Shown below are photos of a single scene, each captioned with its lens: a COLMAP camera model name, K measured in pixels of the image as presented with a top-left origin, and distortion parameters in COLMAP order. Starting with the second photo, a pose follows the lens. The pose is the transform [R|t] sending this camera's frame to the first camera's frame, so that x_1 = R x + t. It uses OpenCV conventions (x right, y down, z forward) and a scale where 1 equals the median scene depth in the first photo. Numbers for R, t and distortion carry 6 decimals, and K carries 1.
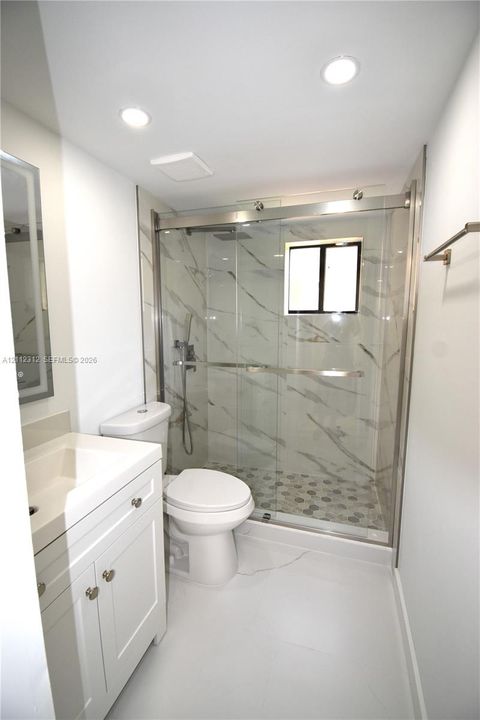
lens RADIAL K [[317.9, 0, 242.7], [0, 317.9, 360.1], [0, 0, 1]] dist [0.001510, -0.011168]
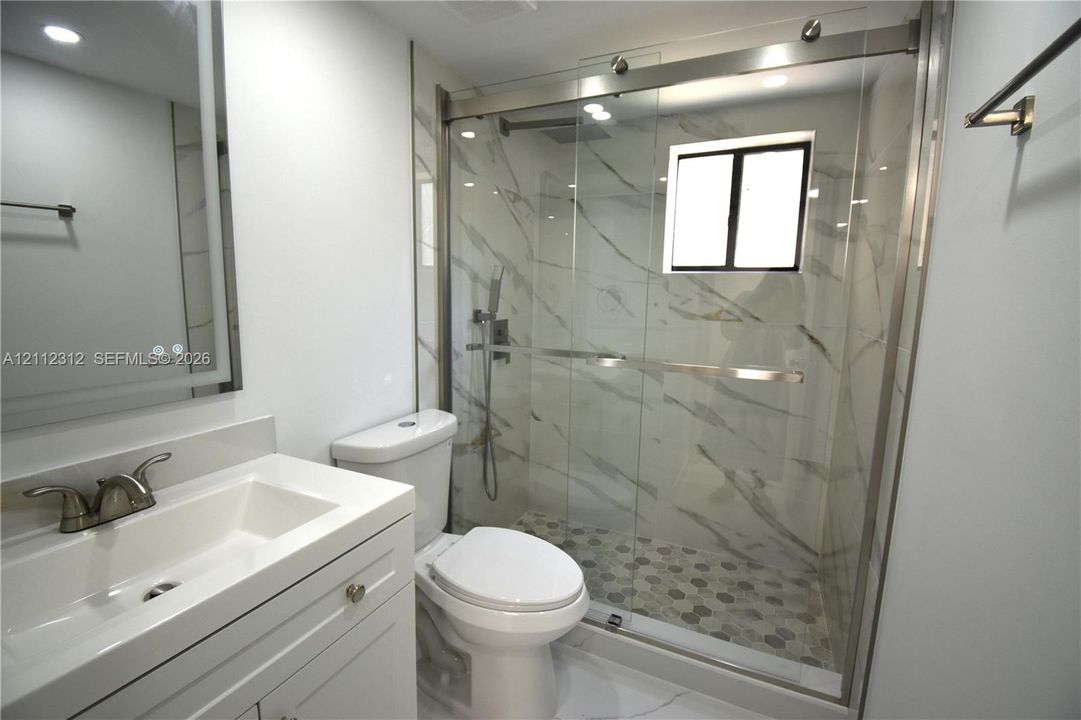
lens RADIAL K [[477.3, 0, 540.6], [0, 477.3, 359.9], [0, 0, 1]] dist [0.001510, -0.011168]
pose [[0.990065, 0.037656, -0.135474, 0.039231], [-0.035847, 0.999233, 0.015771, 0.014977], [0.135964, -0.010758, 0.990655, 0.128398]]
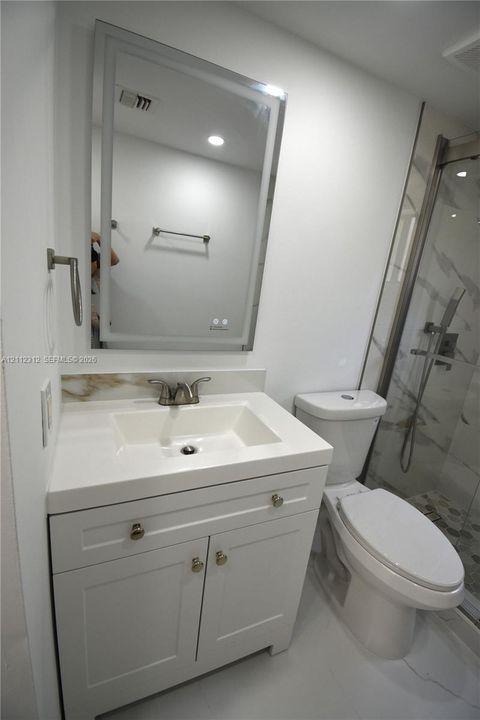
lens RADIAL K [[317.9, 0, 237.8], [0, 317.9, 358.6], [0, 0, 1]] dist [0.001510, -0.011168]
pose [[0.657487, 0.261928, -0.706473, 0.044143], [-0.207939, 0.964296, 0.163996, -0.009602], [0.724205, 0.039078, 0.688477, 0.183906]]
